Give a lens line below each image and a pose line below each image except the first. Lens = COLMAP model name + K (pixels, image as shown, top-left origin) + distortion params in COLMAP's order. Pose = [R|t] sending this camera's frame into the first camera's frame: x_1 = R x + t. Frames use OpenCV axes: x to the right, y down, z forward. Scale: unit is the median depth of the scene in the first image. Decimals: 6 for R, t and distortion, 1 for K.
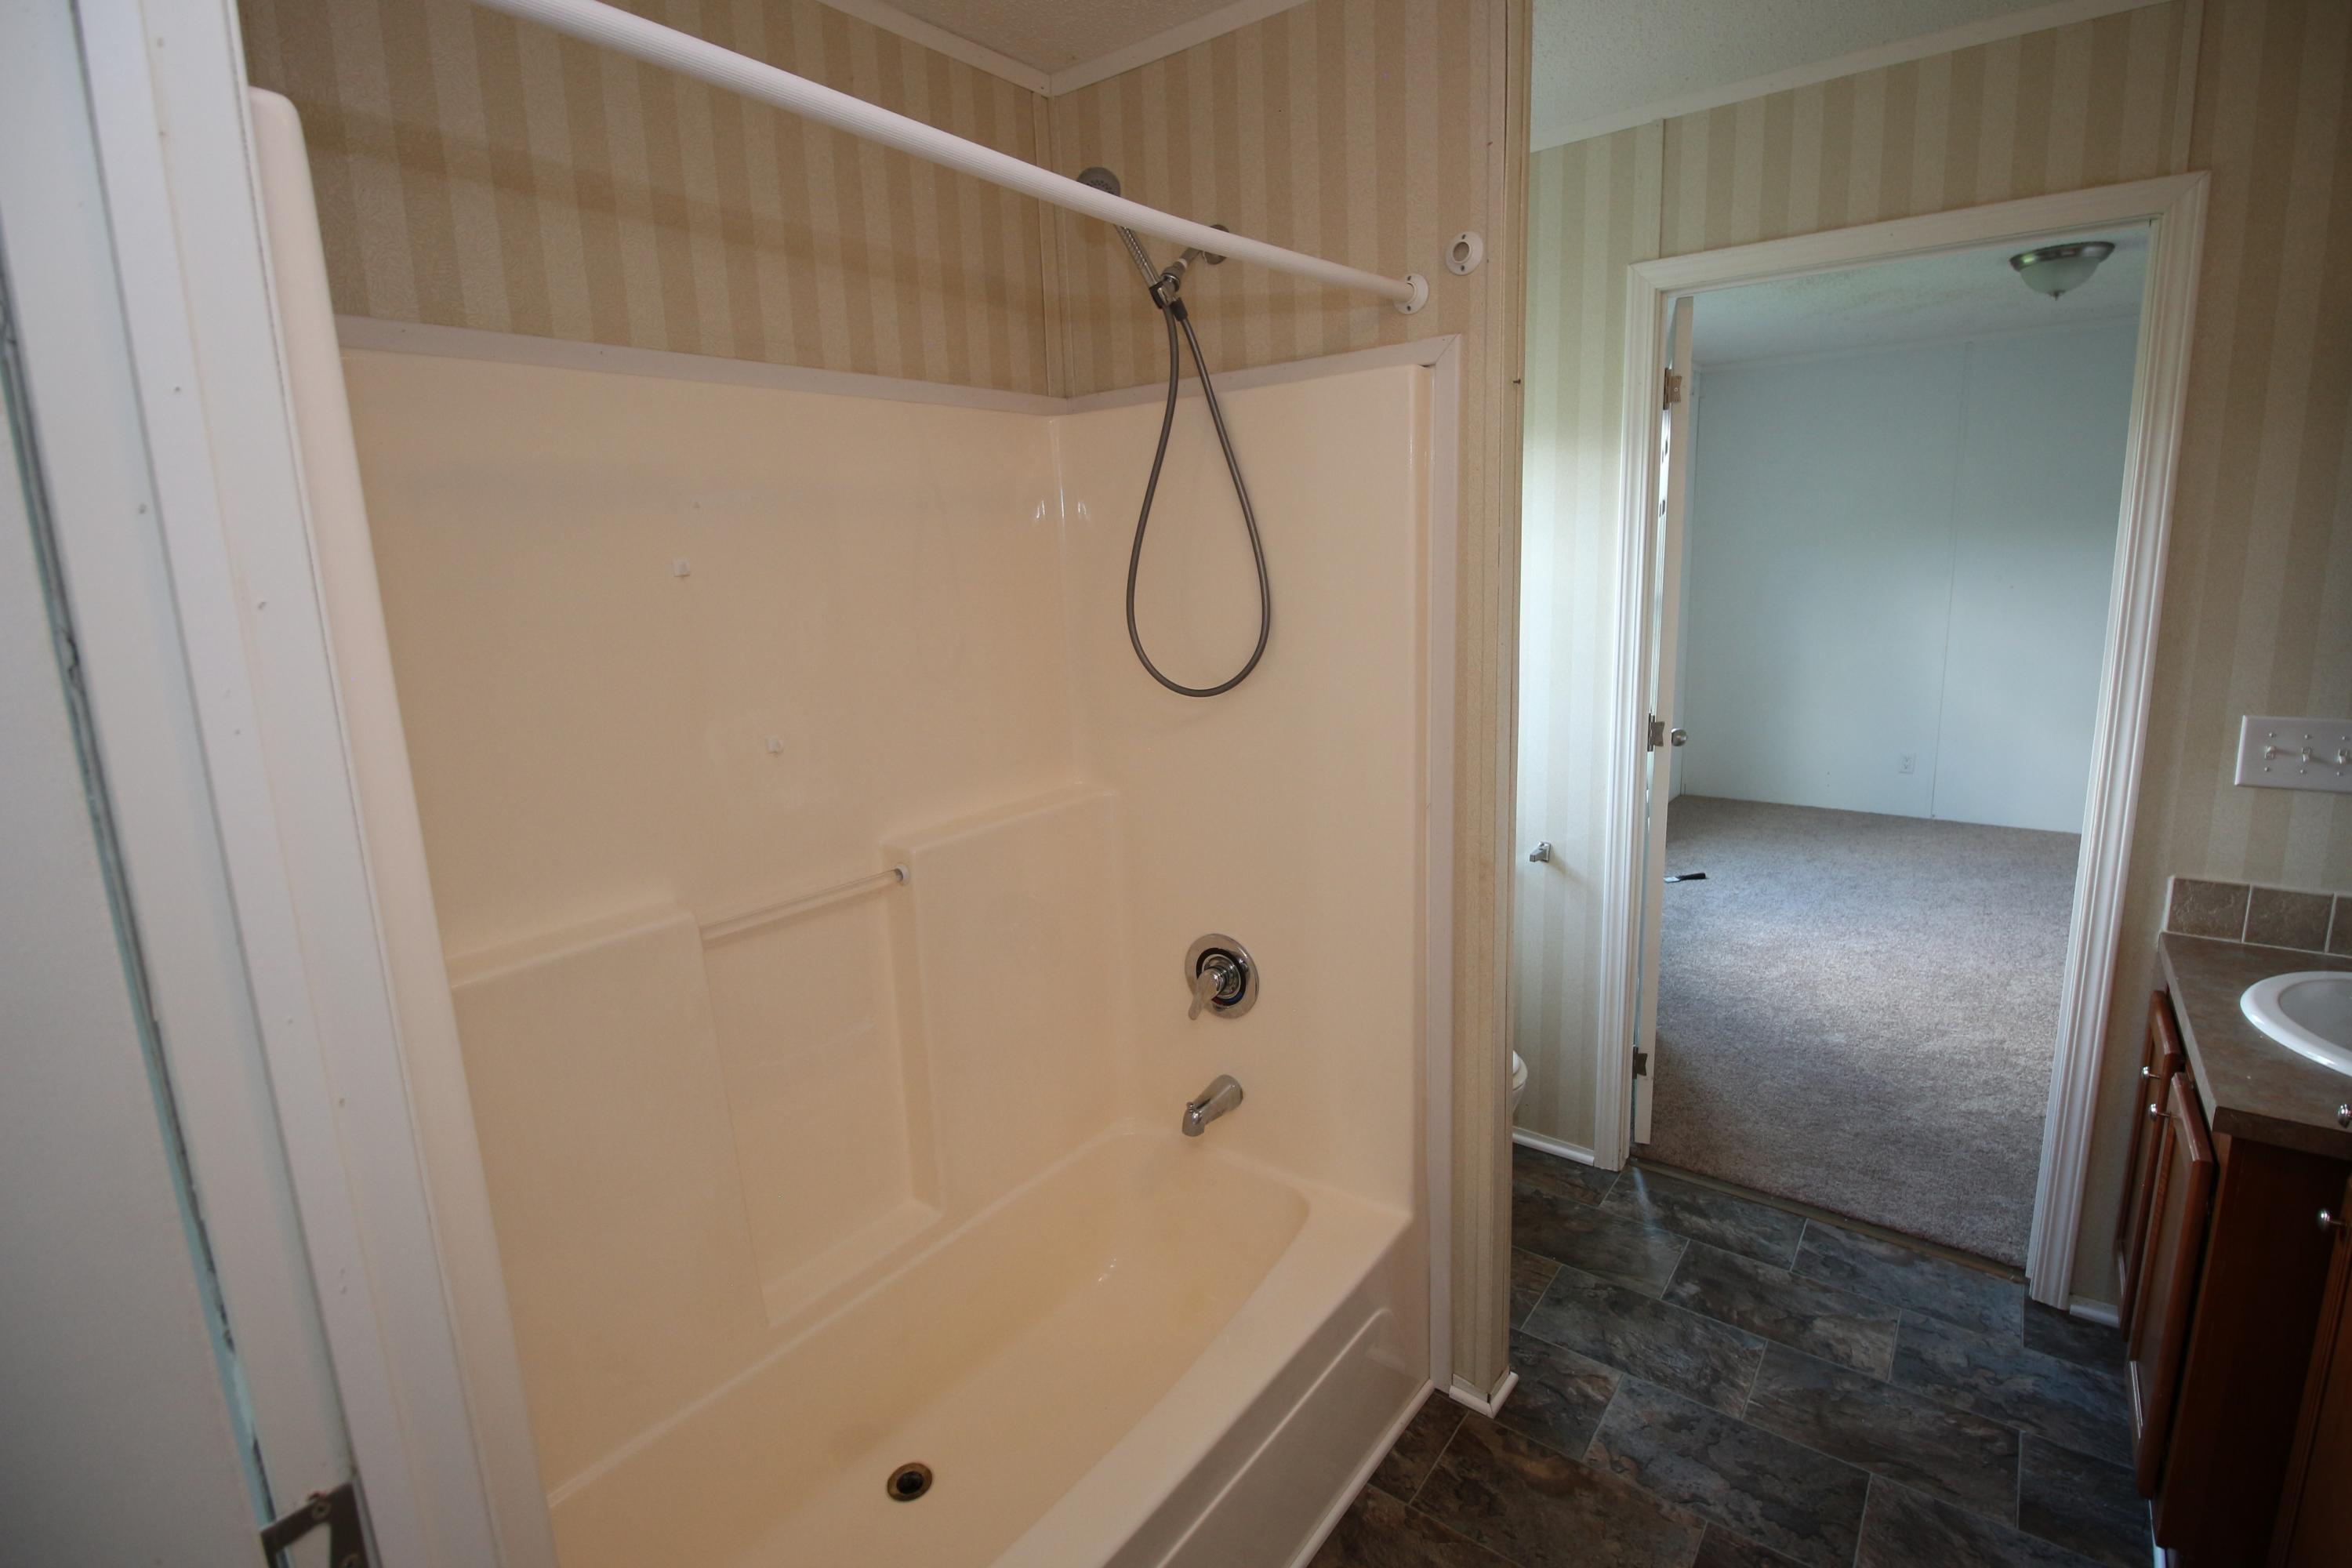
lens RADIAL K [[1087.4, 0, 1178.4], [0, 1087.4, 772.9], [0, 0, 1]] dist [-0.006132, -0.006881]
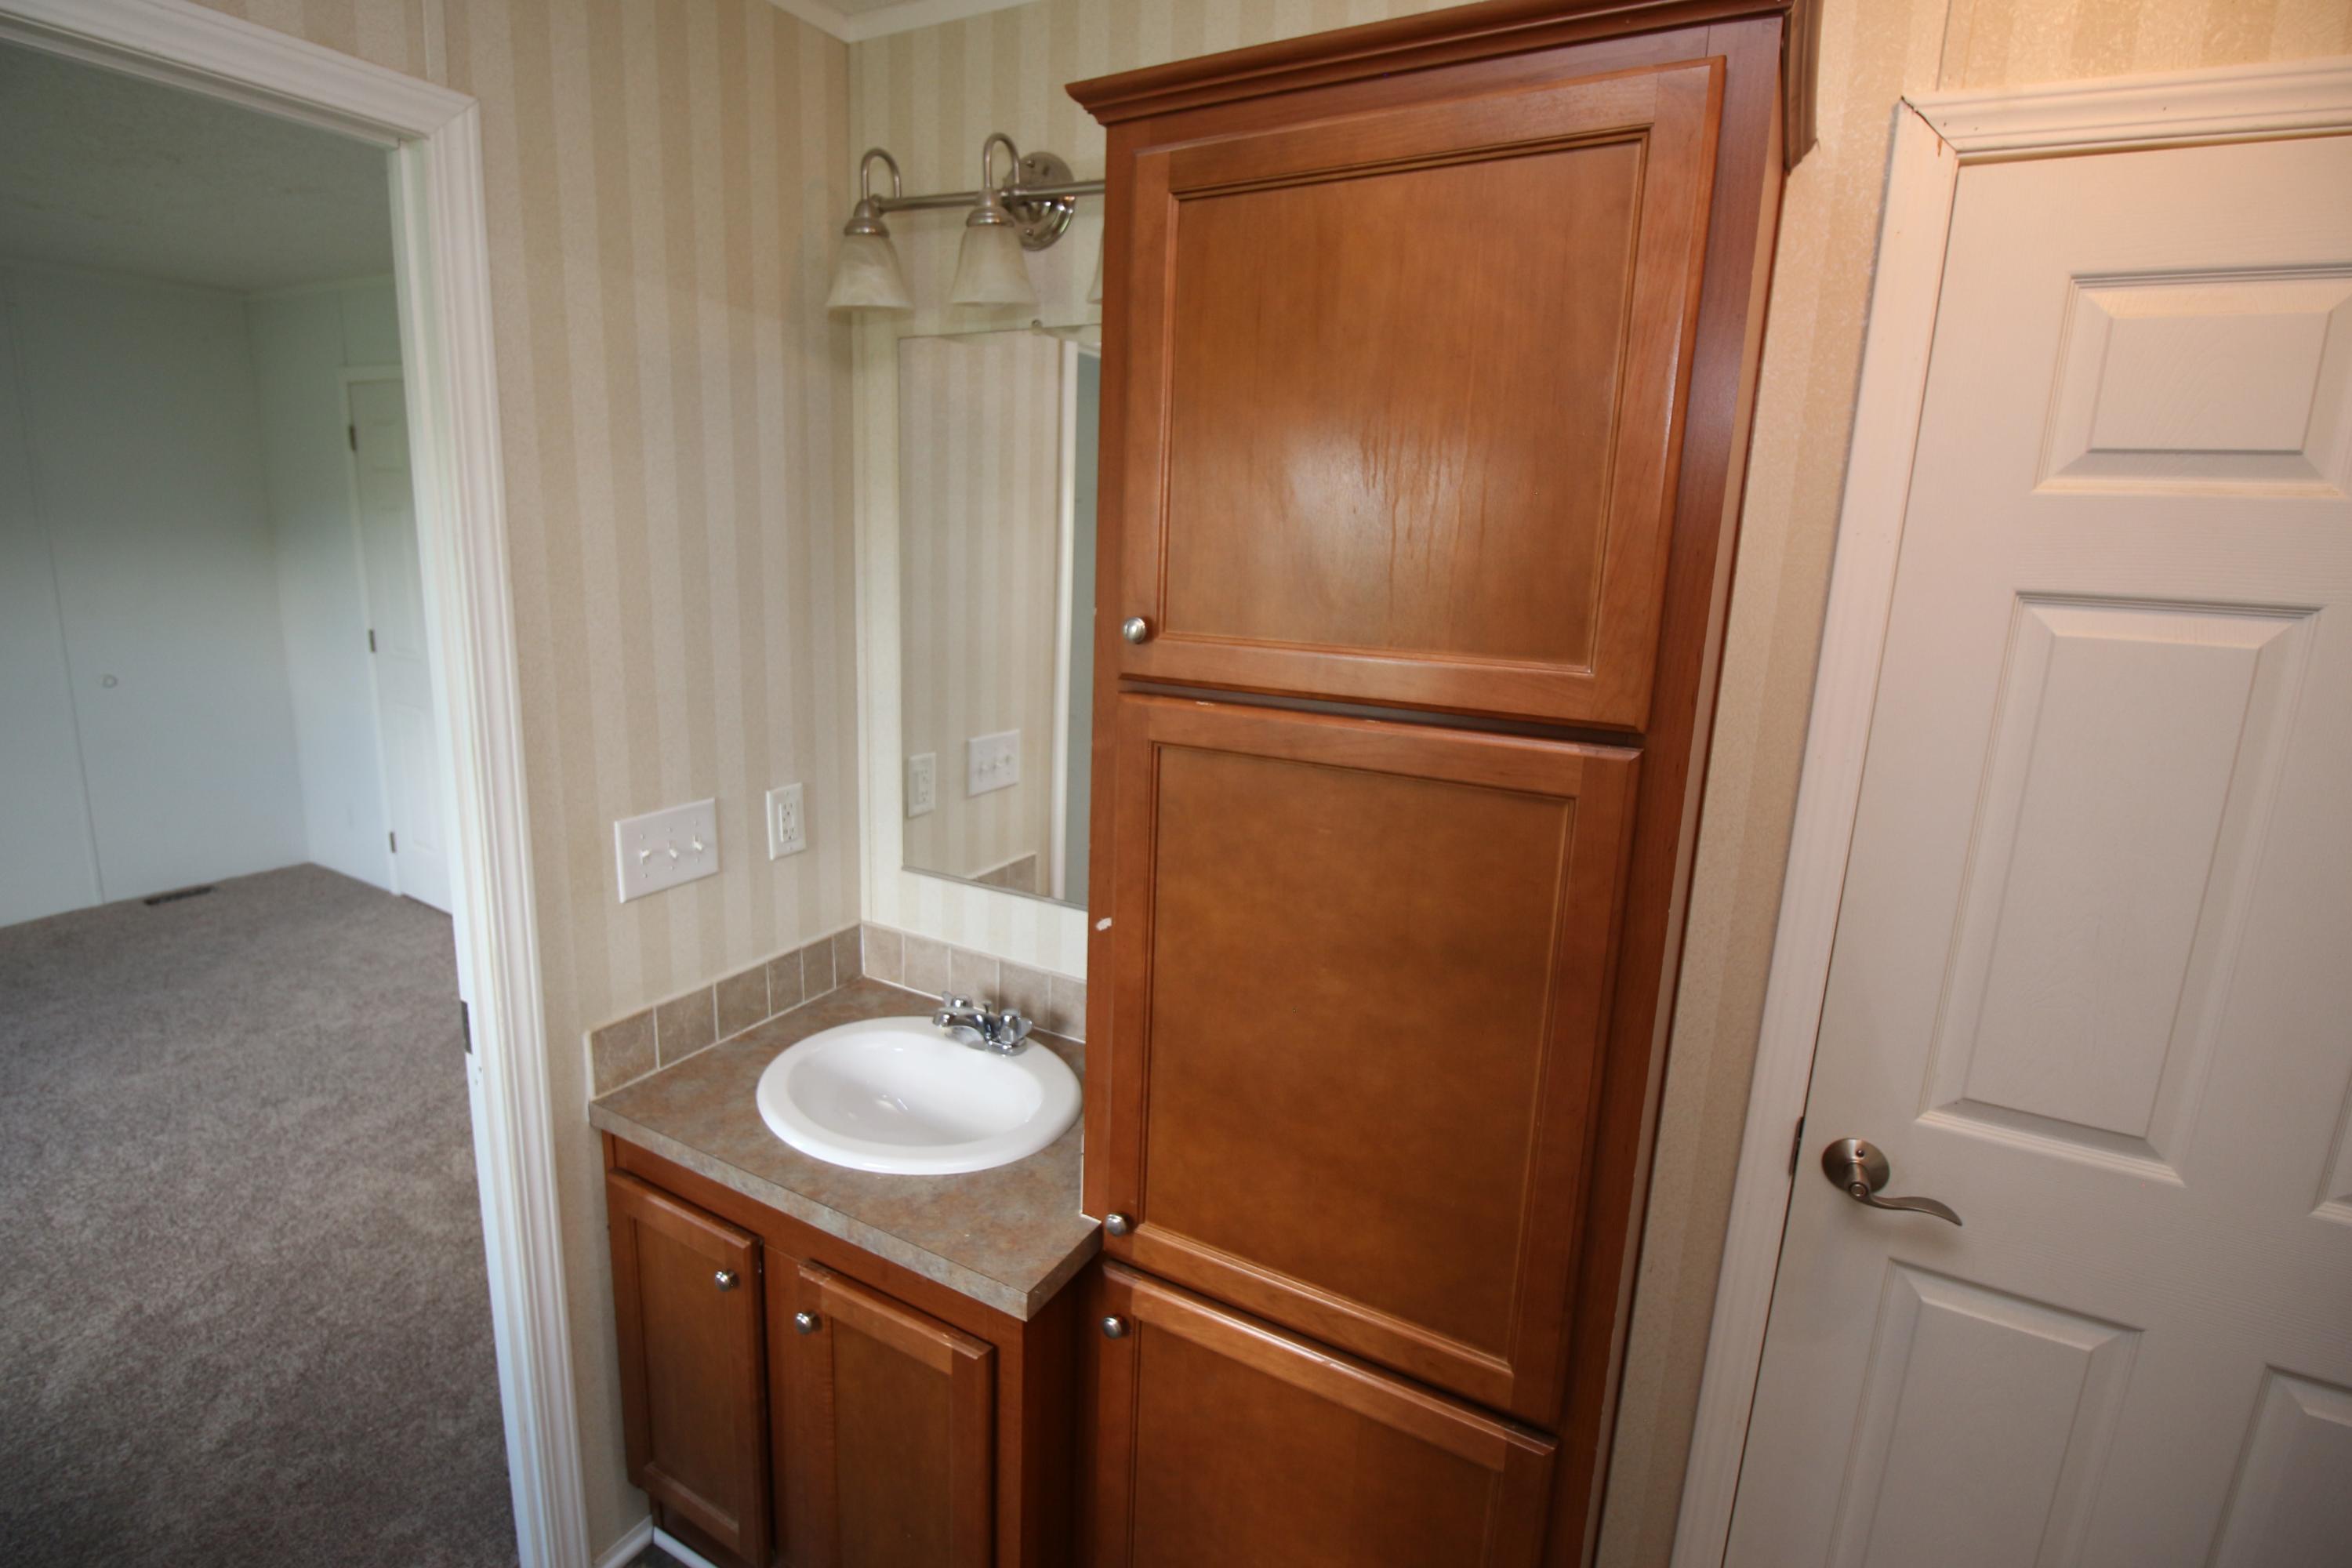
lens RADIAL K [[1087.4, 0, 1176.2], [0, 1087.4, 759.7], [0, 0, 1]] dist [-0.006132, -0.006881]
pose [[-0.149939, -0.173264, 0.973395, 0.122143], [0.164500, 0.966430, 0.197364, -0.185837], [-0.974914, 0.189716, -0.116403, 0.643740]]
